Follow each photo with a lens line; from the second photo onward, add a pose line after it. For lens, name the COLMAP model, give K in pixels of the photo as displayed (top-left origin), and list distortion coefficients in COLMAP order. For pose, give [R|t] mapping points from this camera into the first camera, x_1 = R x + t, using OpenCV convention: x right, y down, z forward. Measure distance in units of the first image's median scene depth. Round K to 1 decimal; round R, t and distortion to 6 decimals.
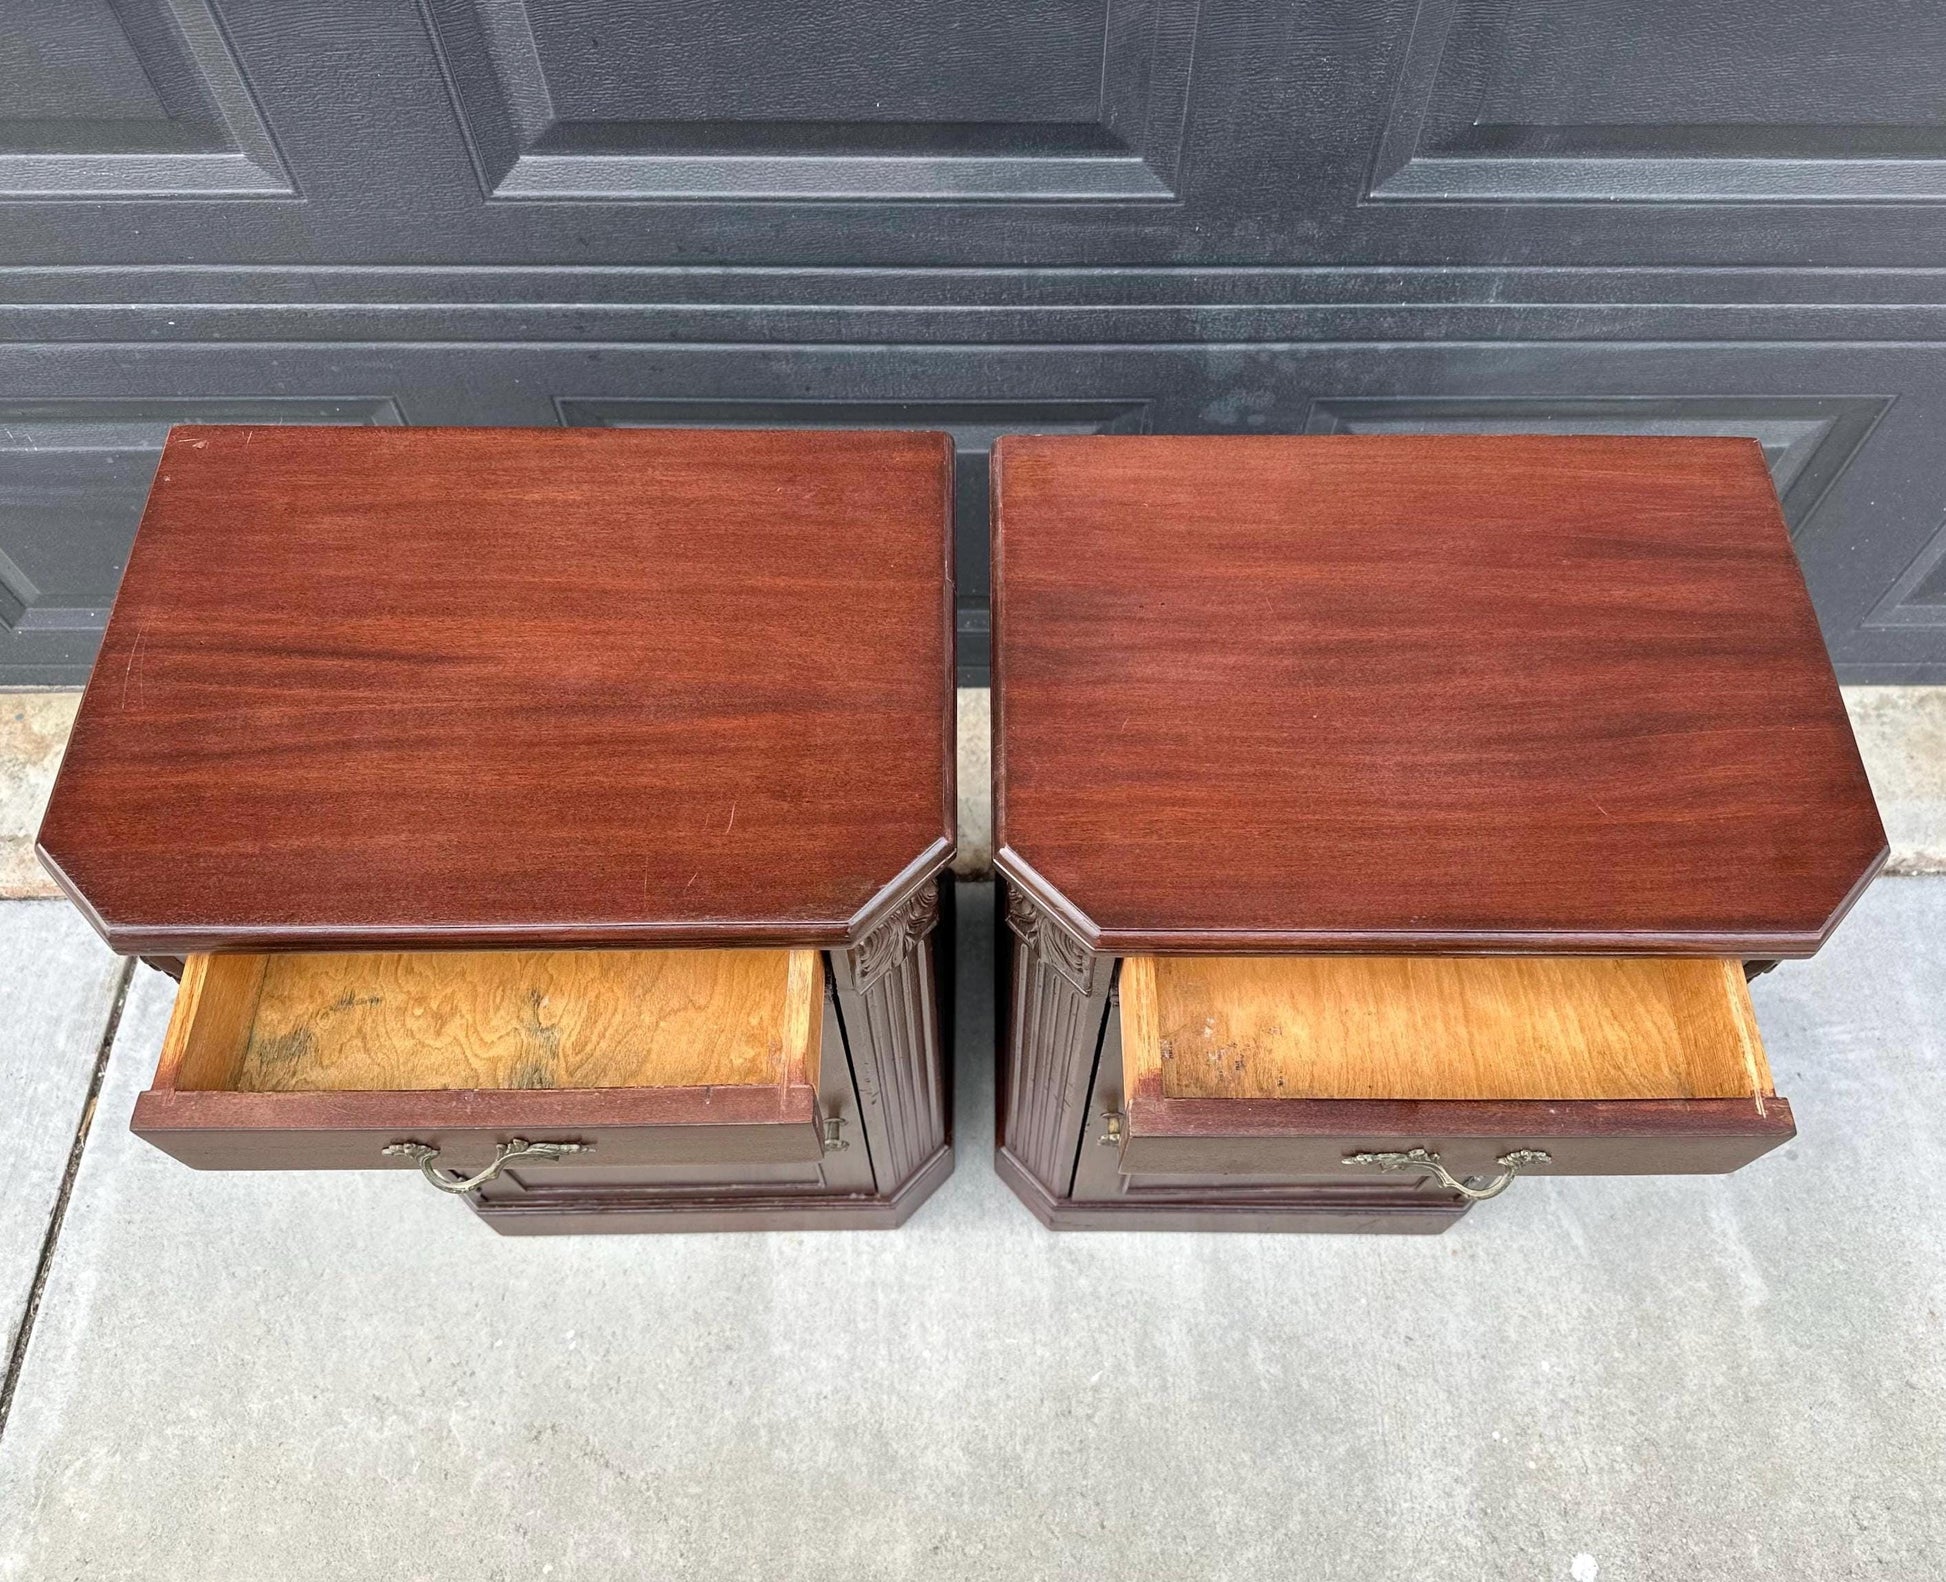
lens RADIAL K [[1512.6, 0, 1012.9], [0, 1512.6, 806.3], [0, 0, 1]] dist [0.030443, -0.038577]
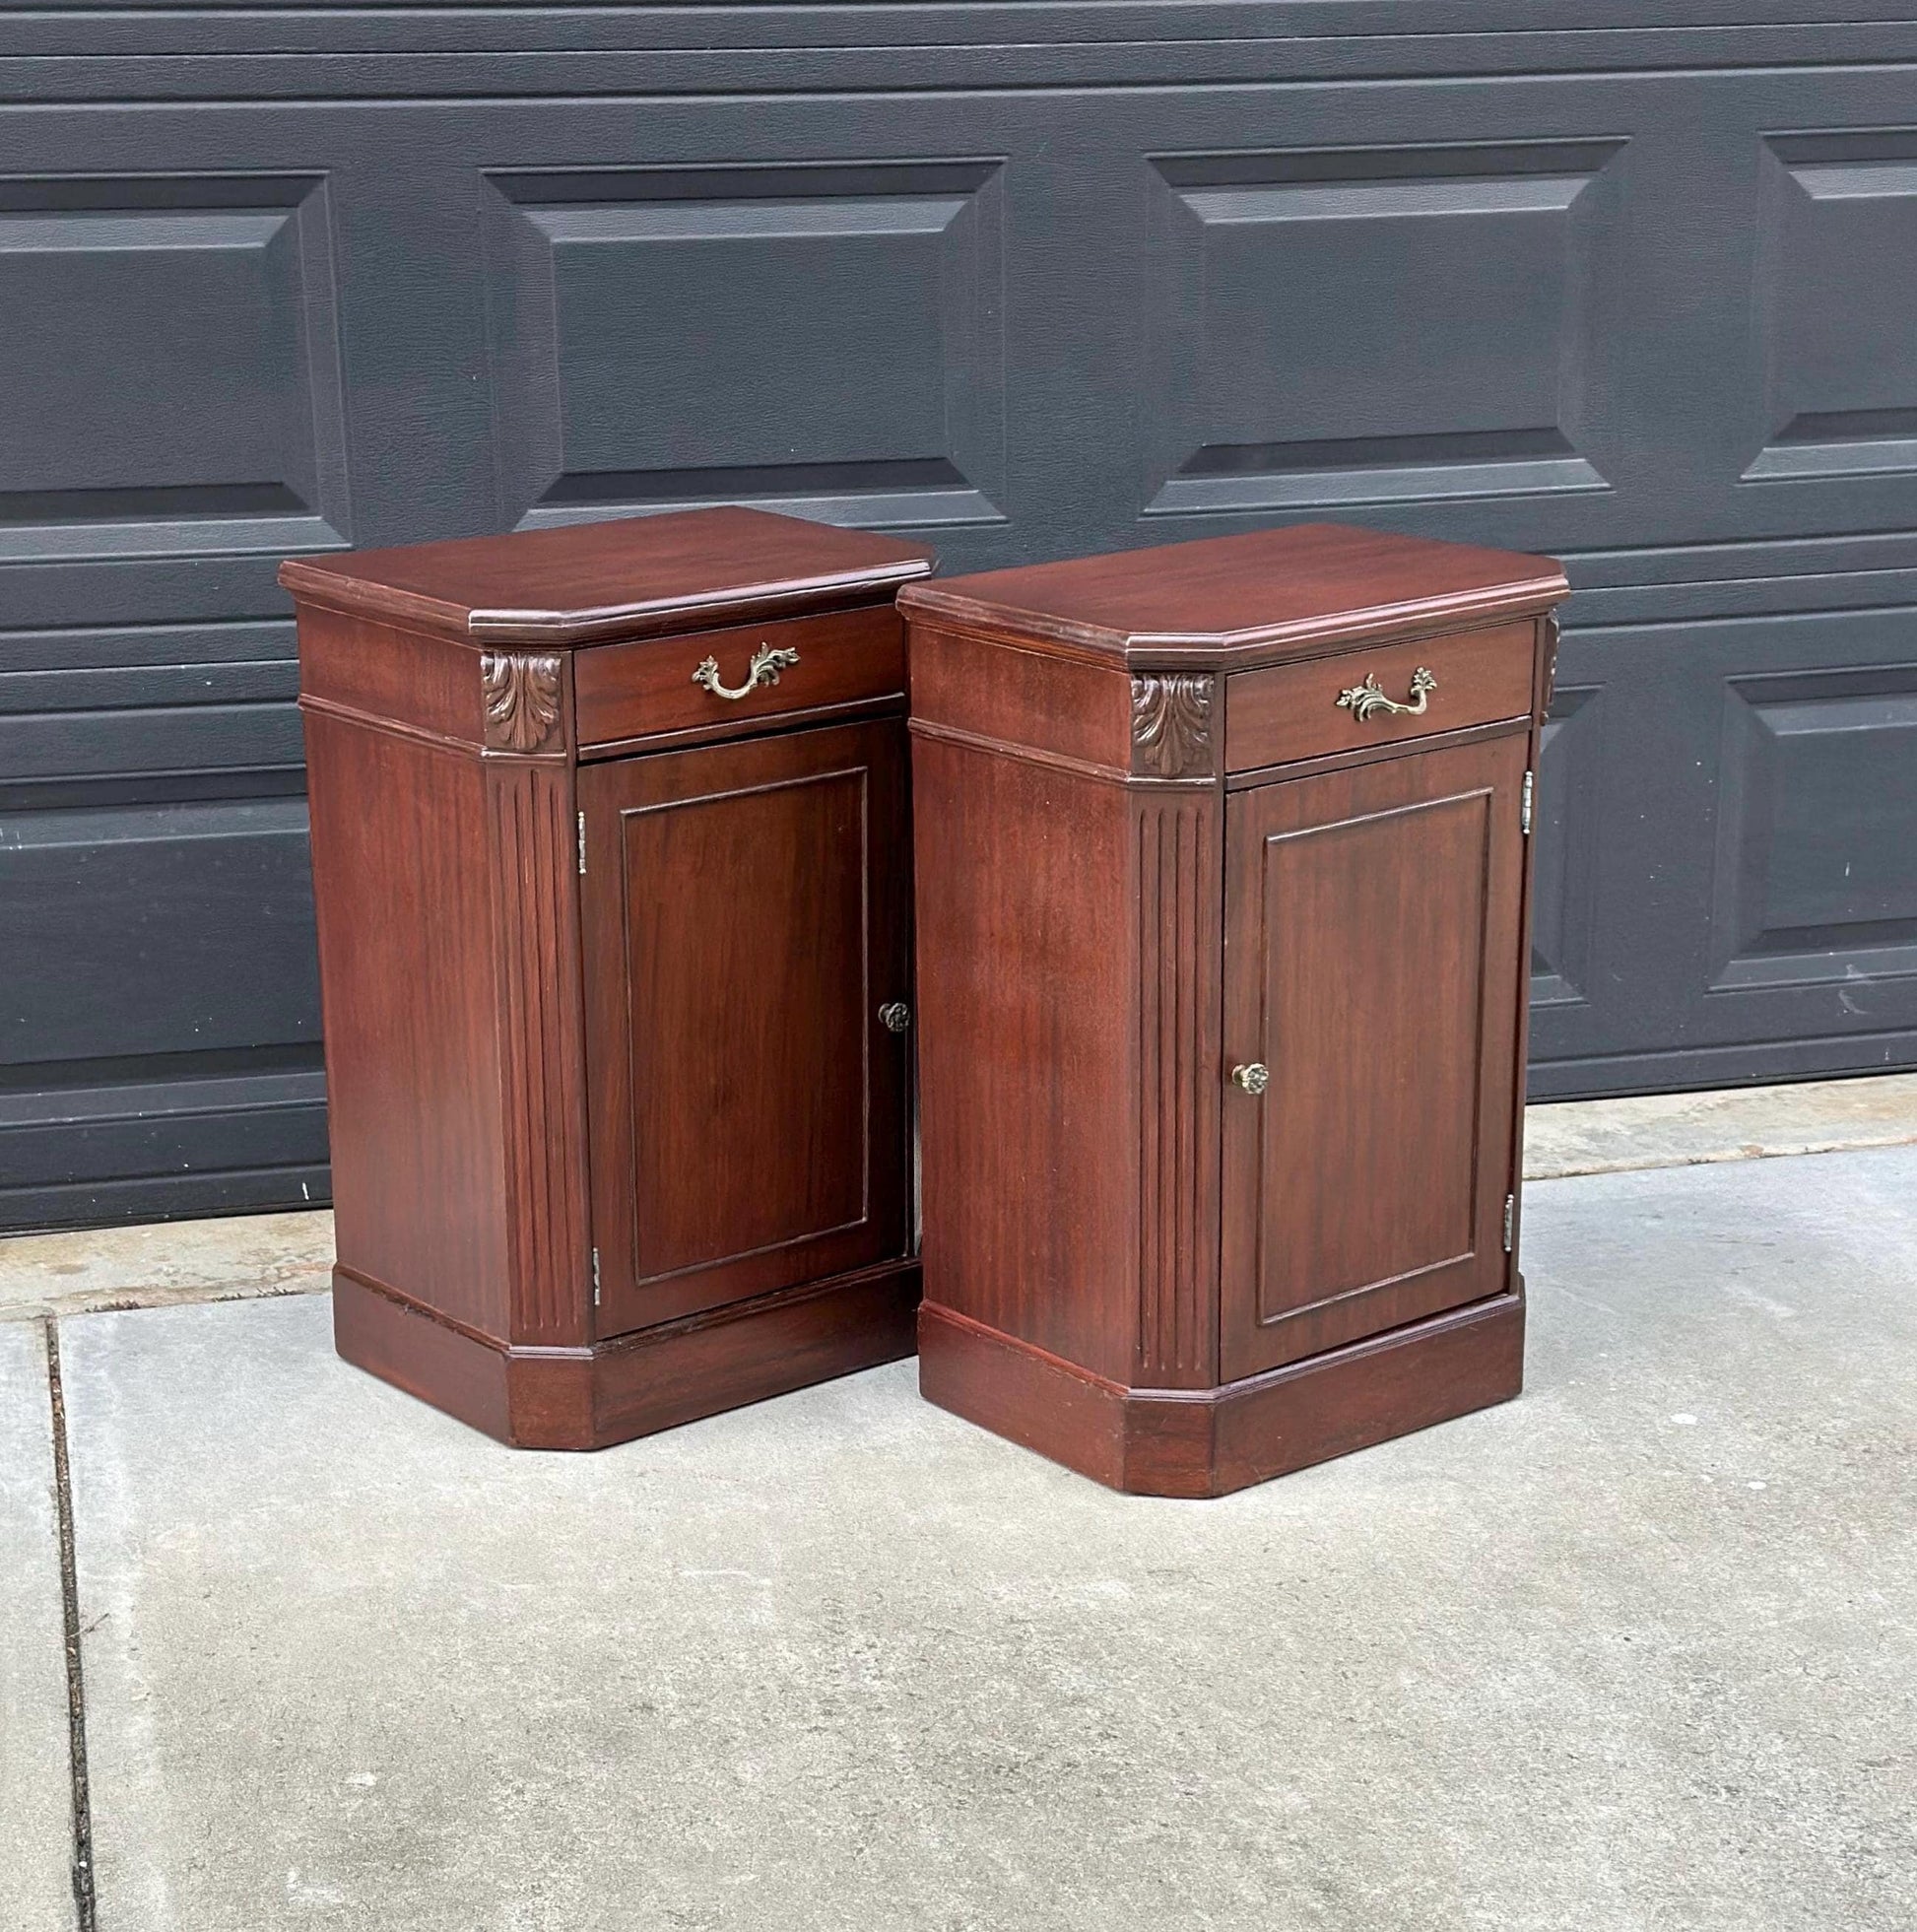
lens RADIAL K [[3790.2, 0, 991.5], [0, 3790.2, 1282.6], [0, 0, 1]] dist [0.136442, 0.000000]
pose [[0.969170, -0.105351, 0.222736, -0.703037], [0.226435, 0.737236, -0.636562, 2.163425], [-0.097147, 0.667371, 0.738362, -1.001116]]
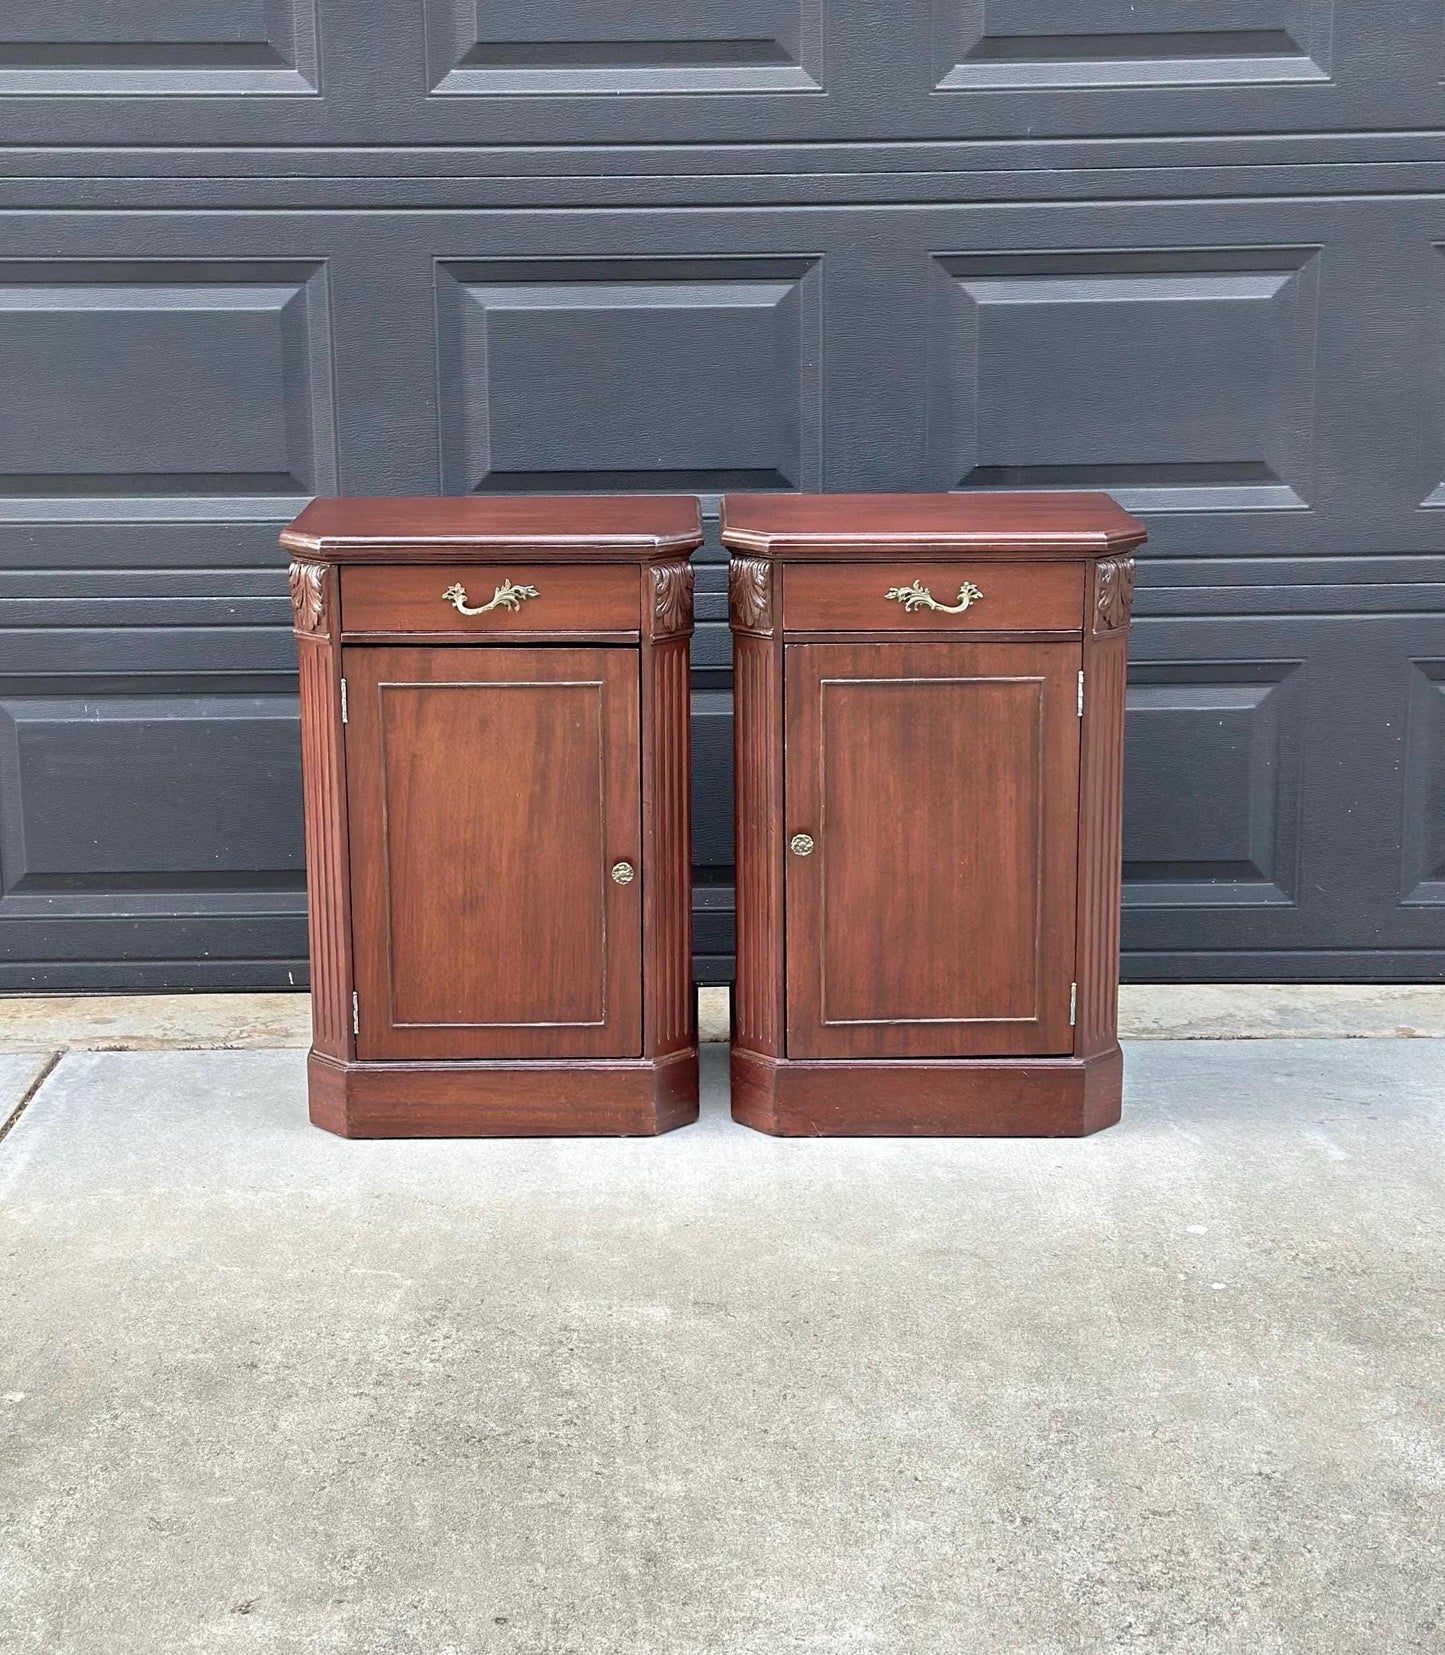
lens RADIAL K [[2793.9, 0, 721.8], [0, 2793.9, 811.1], [0, 0, 1]] dist [0.153842, 0.000000]
pose [[0.999656, -0.024532, -0.009330, 0.010188], [0.009534, 0.670616, -0.741743, 2.220162], [0.024453, 0.741399, 0.670619, -0.936831]]
